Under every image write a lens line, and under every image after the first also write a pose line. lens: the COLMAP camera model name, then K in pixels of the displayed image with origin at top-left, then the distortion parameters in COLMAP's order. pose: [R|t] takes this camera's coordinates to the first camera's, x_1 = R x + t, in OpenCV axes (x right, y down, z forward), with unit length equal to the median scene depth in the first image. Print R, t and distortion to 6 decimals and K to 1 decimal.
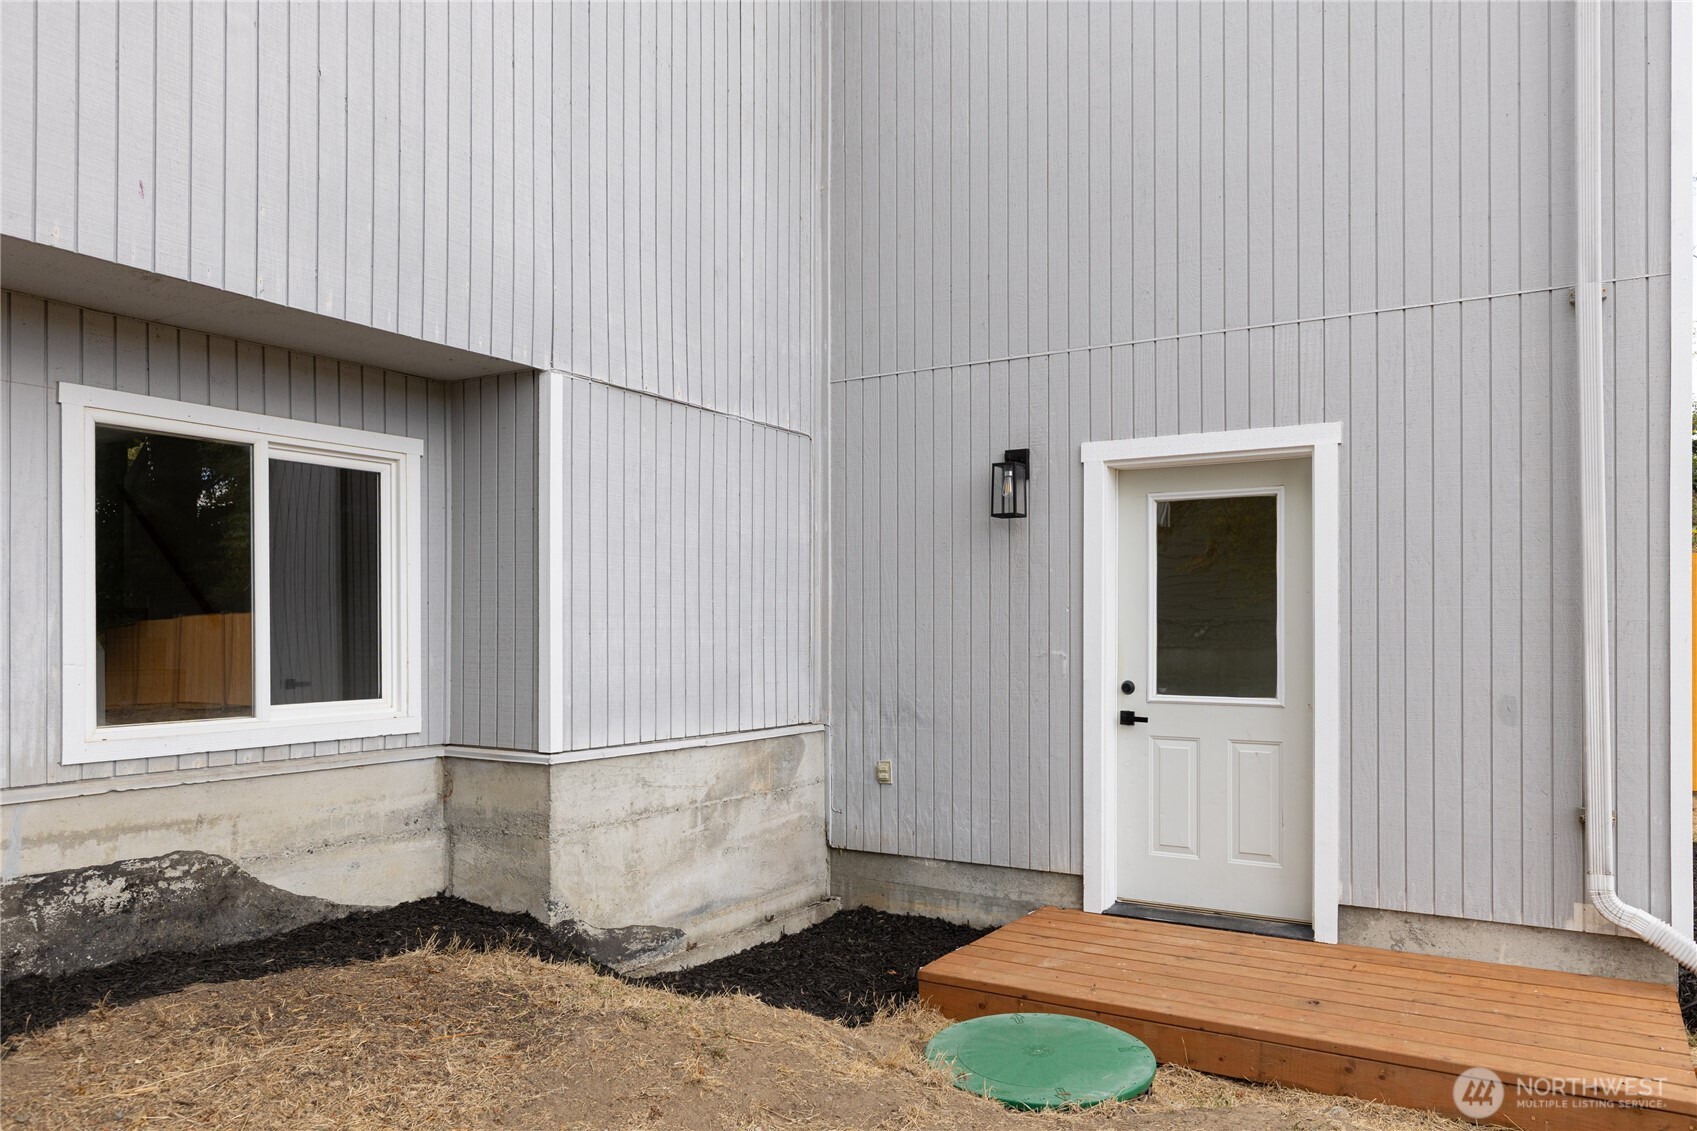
lens RADIAL K [[1197.7, 0, 838.4], [0, 1197.7, 622.9], [0, 0, 1]] dist [0.000339, -0.000750]
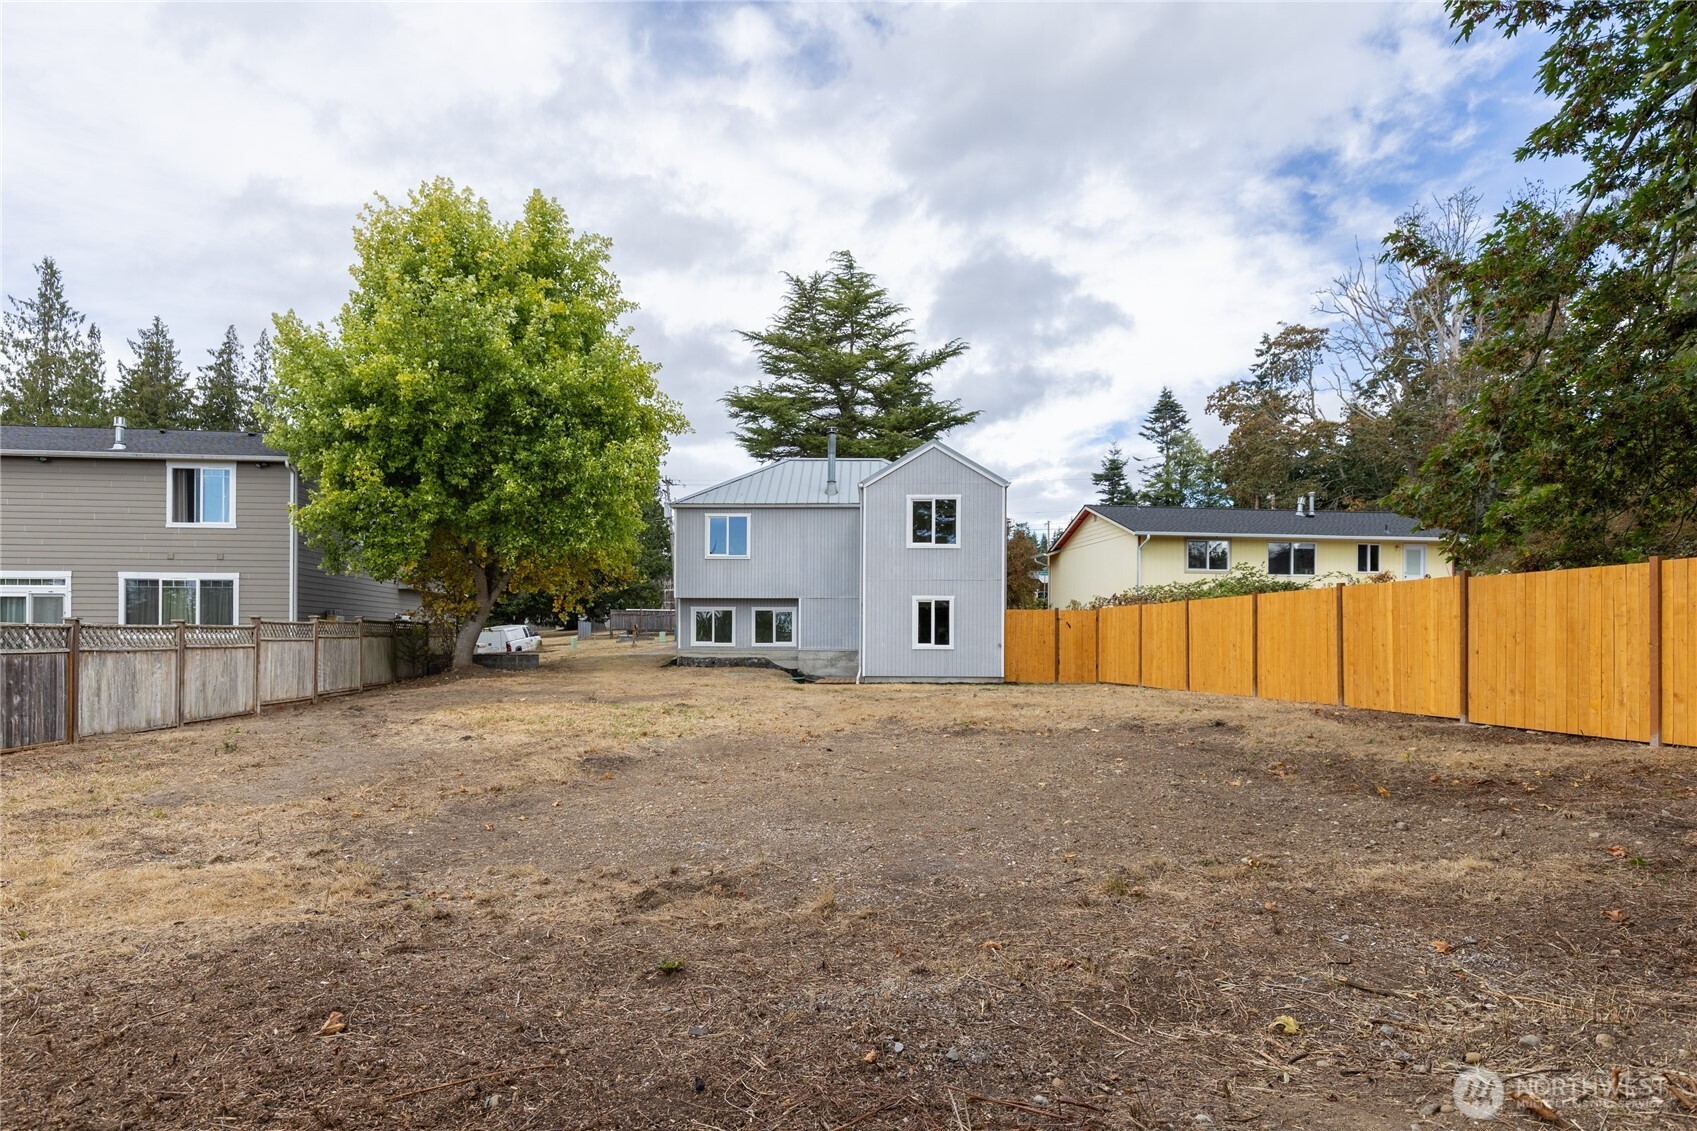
lens RADIAL K [[964.1, 0, 846.1], [0, 964.1, 639.0], [0, 0, 1]] dist [0.021136, -0.000297]
pose [[0.491719, 0.000951, -0.870754, 4.911981], [0.000963, 0.999998, 0.001635, 0.035870], [0.870754, -0.001643, 0.491717, -1.632956]]
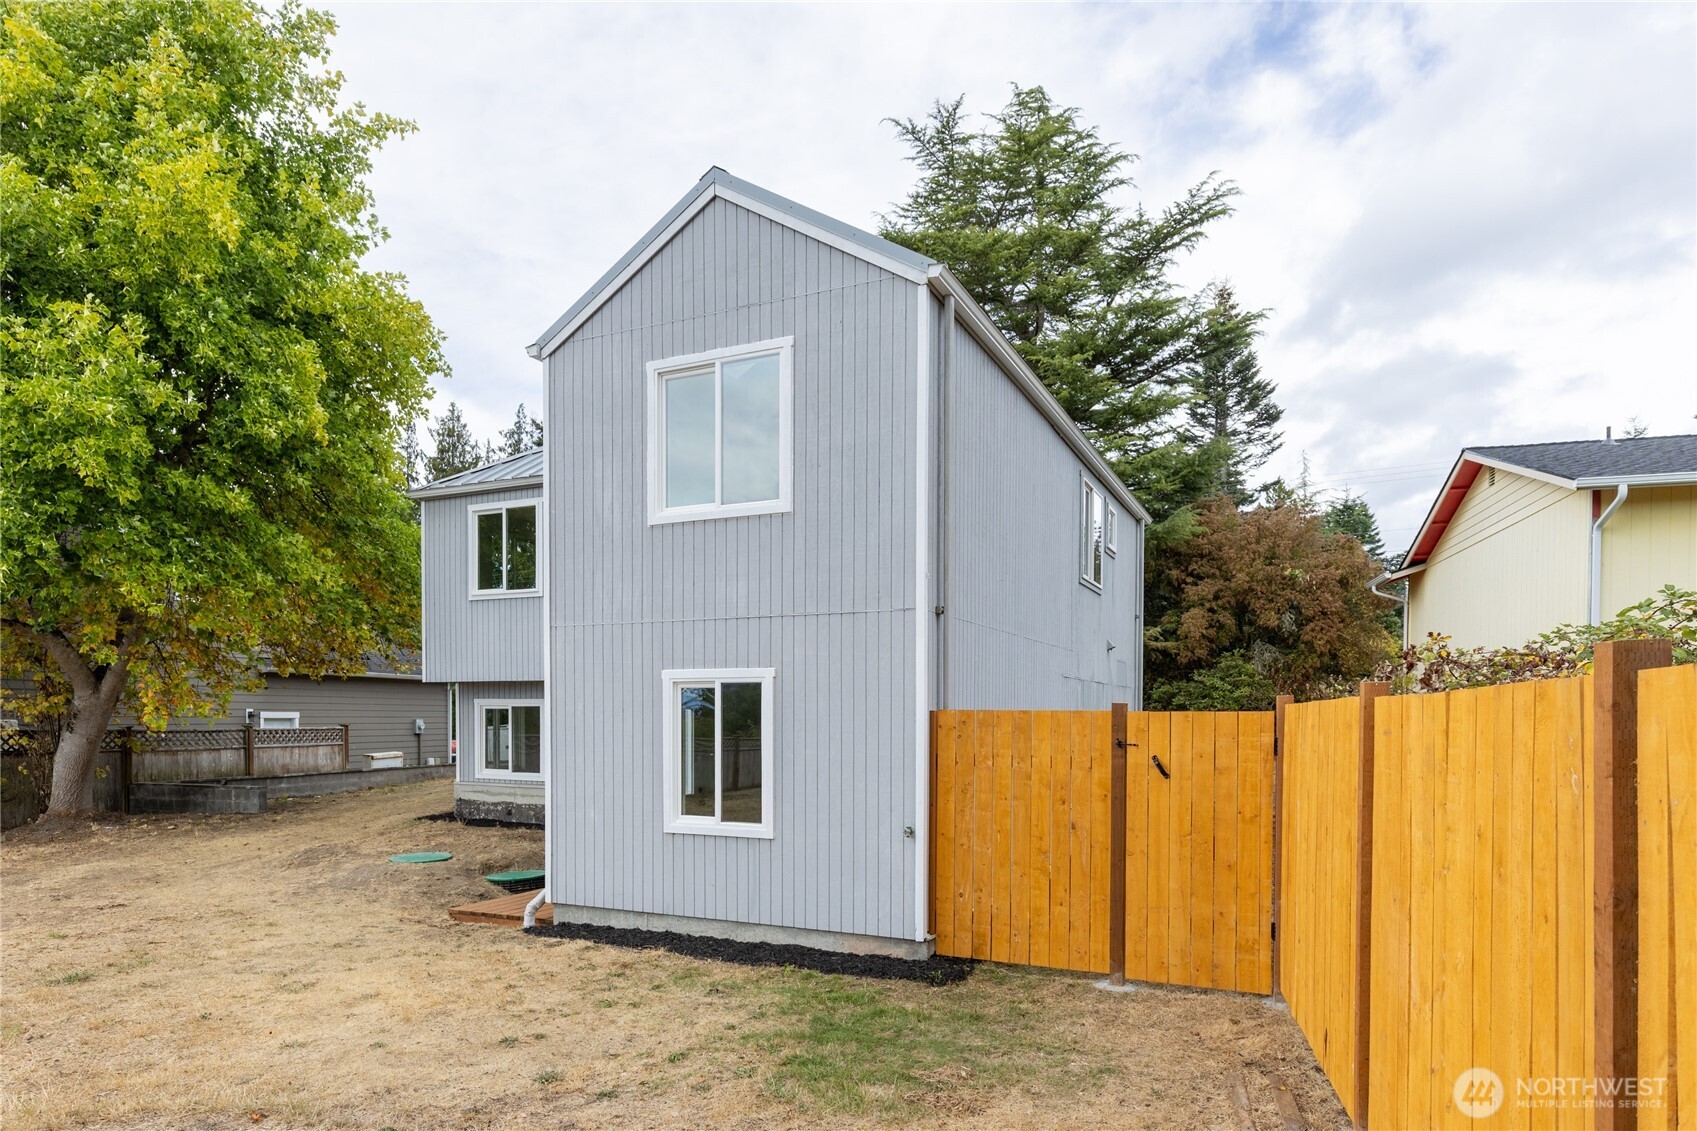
lens RADIAL K [[1003.7, 0, 836.9], [0, 1003.7, 730.5], [0, 0, 1]] dist [0.022283, -0.000417]
pose [[0.107158, 0.012188, -0.994167, 2.488345], [0.001045, 0.999923, 0.012371, -0.095331], [0.994241, -0.002364, 0.107137, 1.208786]]
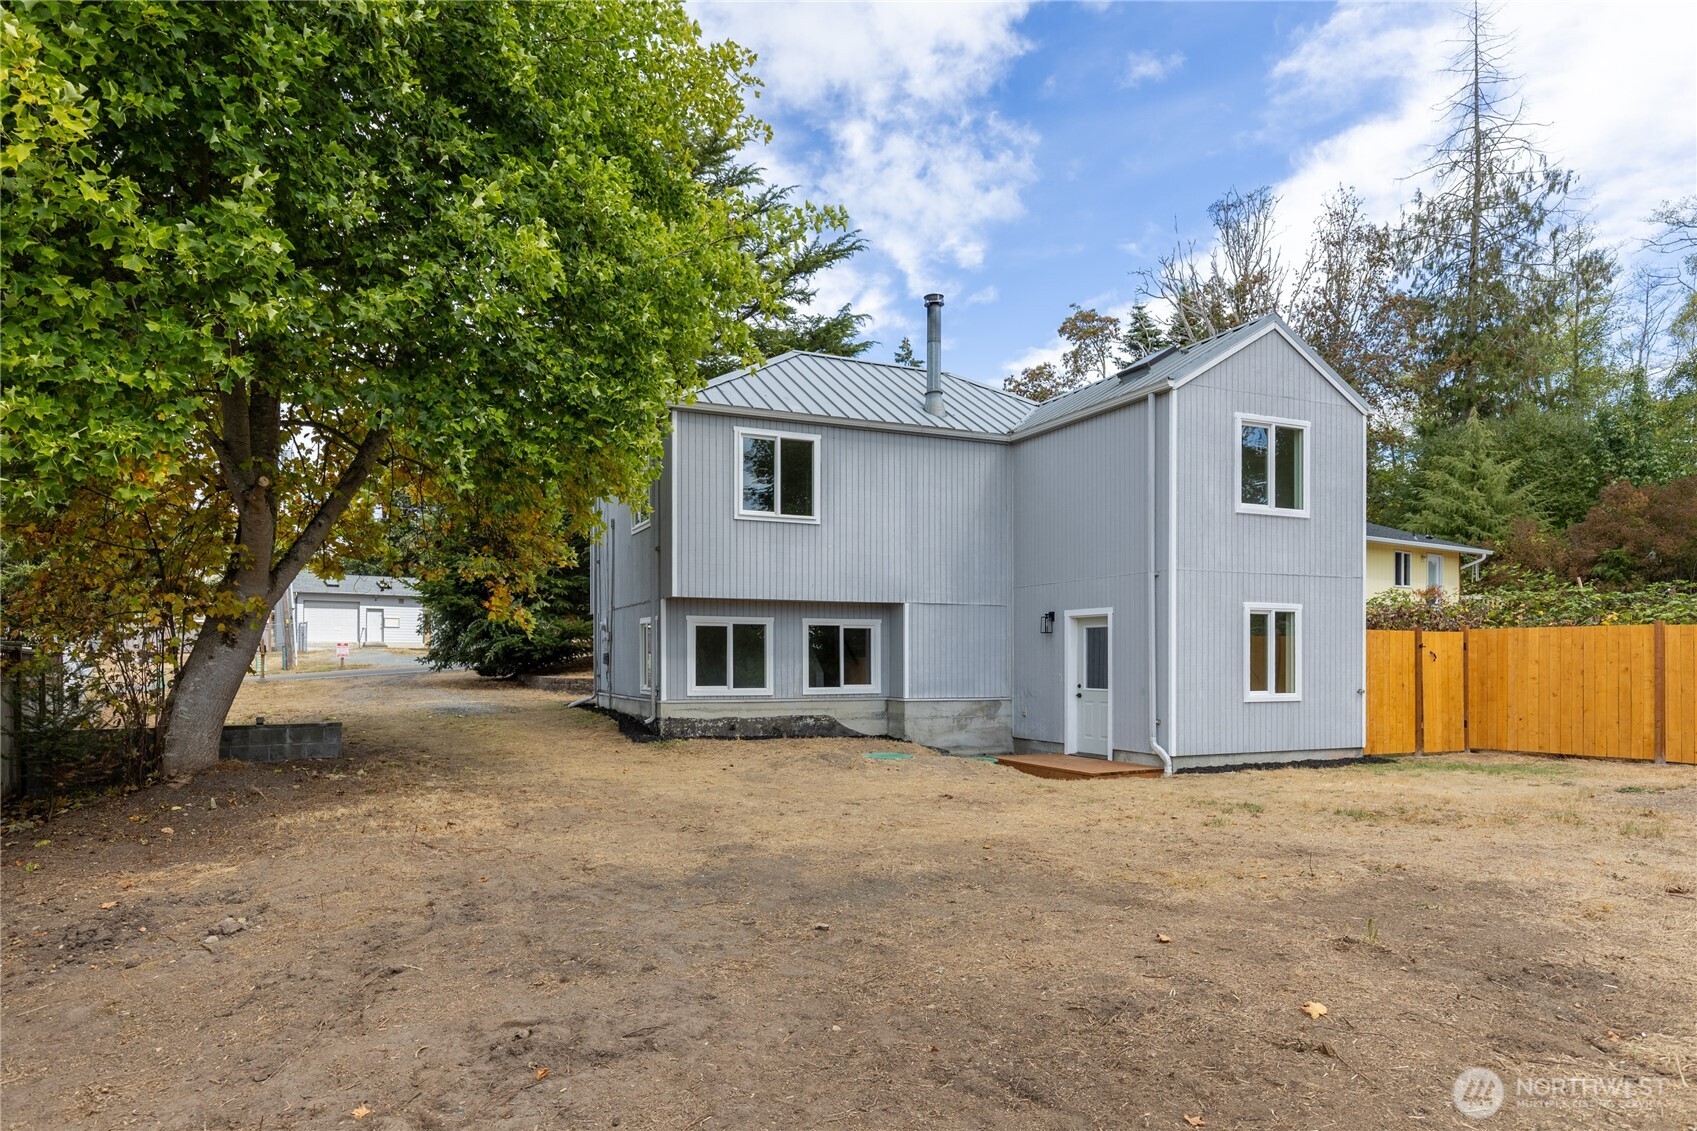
lens RADIAL K [[1043.0, 0, 851.9], [0, 1043.0, 642.3], [0, 0, 1]] dist [0.029617, 0.000055]
pose [[0.830576, -0.009955, -0.556816, 1.475982], [0.002568, 0.999898, -0.014047, -0.028994], [0.556899, 0.010237, 0.830517, -1.896920]]
